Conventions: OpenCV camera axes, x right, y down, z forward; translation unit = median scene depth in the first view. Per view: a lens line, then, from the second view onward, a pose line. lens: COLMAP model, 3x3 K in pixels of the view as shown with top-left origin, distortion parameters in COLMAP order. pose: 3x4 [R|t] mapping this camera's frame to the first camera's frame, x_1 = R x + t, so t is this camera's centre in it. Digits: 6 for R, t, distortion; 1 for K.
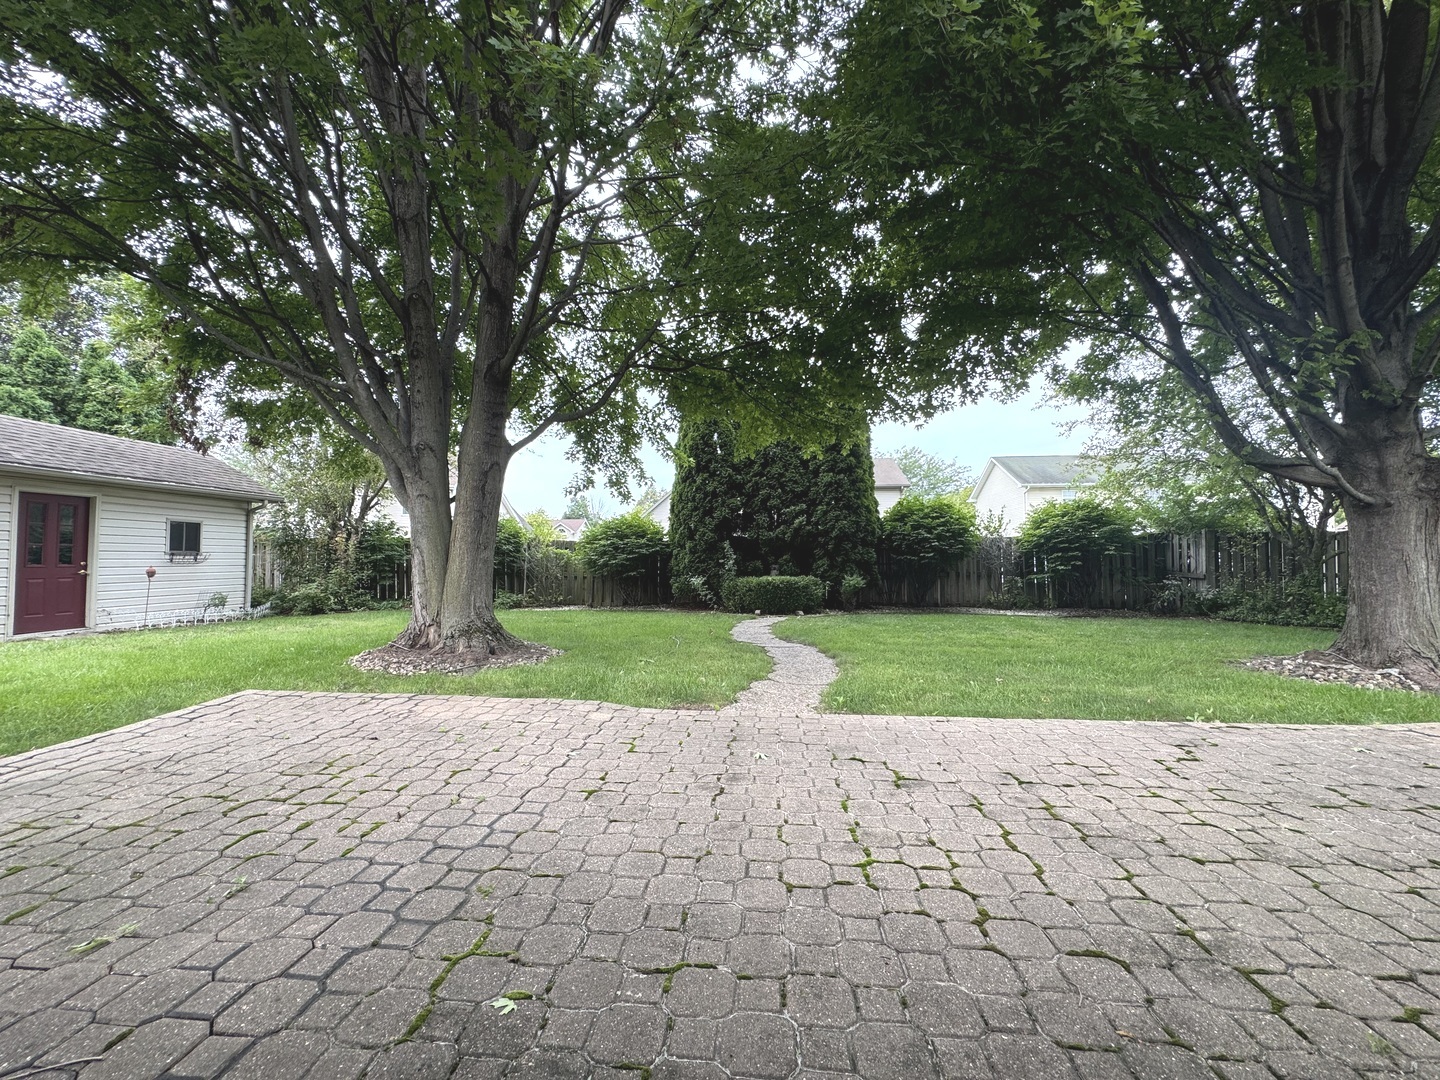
lens RADIAL K [[577.2, 0, 720.0], [0, 577.2, 540.0], [0, 0, 1]] dist [-0.003569, -0.000211]
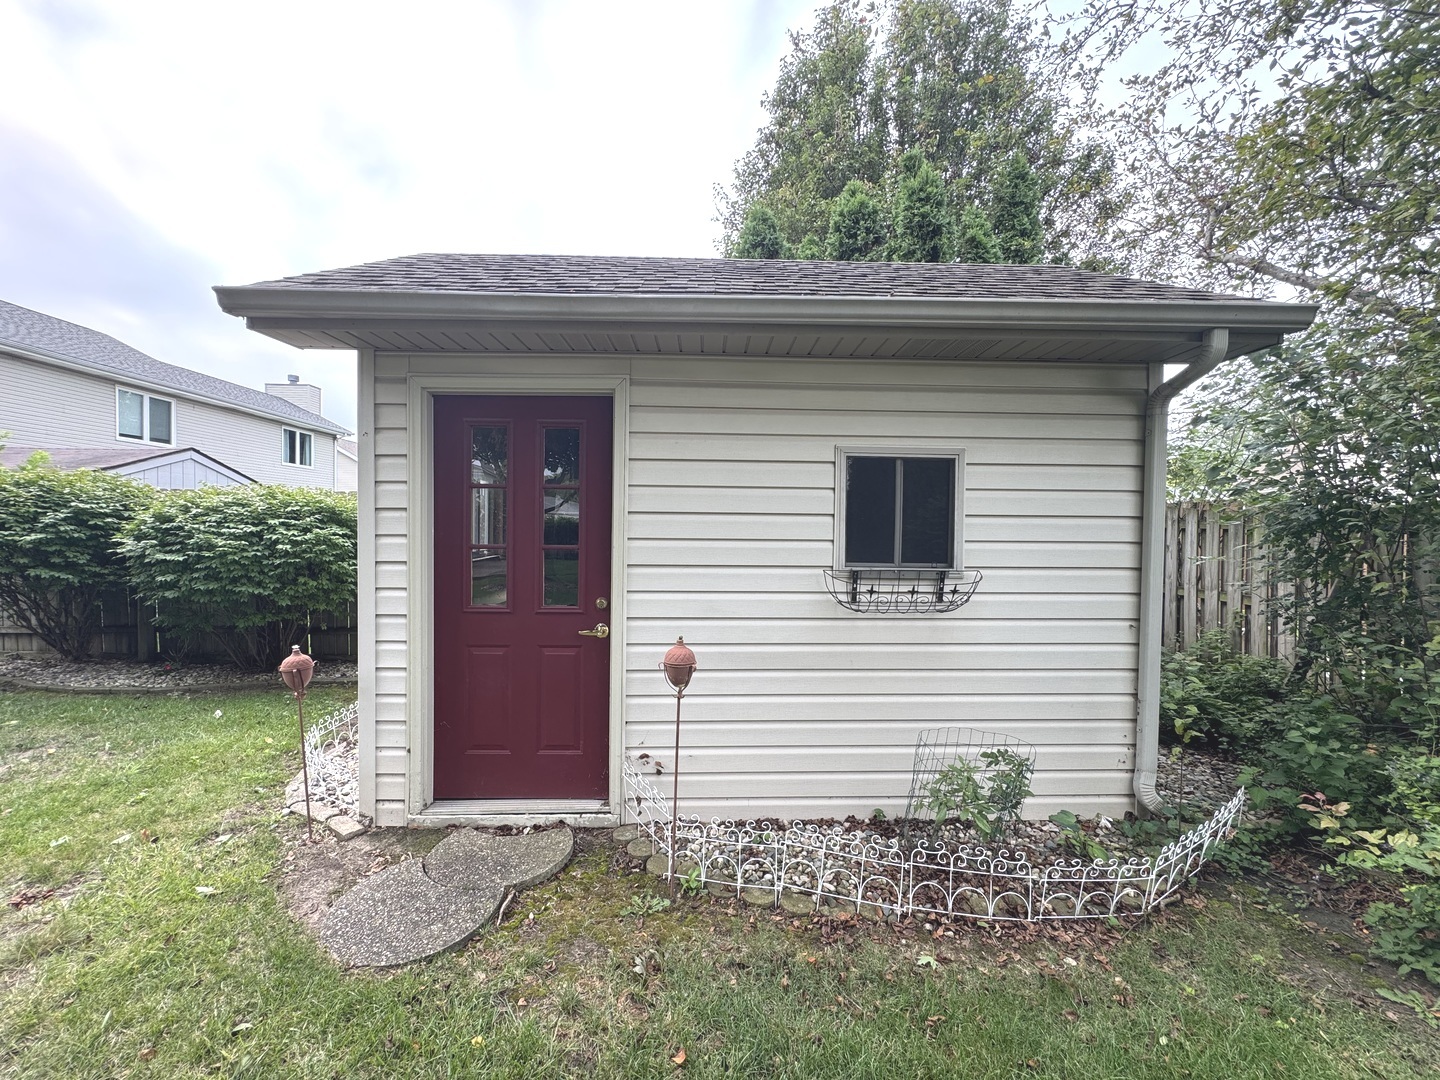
lens RADIAL K [[577.2, 0, 720.0], [0, 577.2, 540.0], [0, 0, 1]] dist [-0.003569, -0.000211]
pose [[0.123957, 0.027974, -0.991893, -0.650451], [0.025723, 0.999176, 0.031394, -0.002970], [0.991954, -0.029406, 0.123135, 0.858533]]
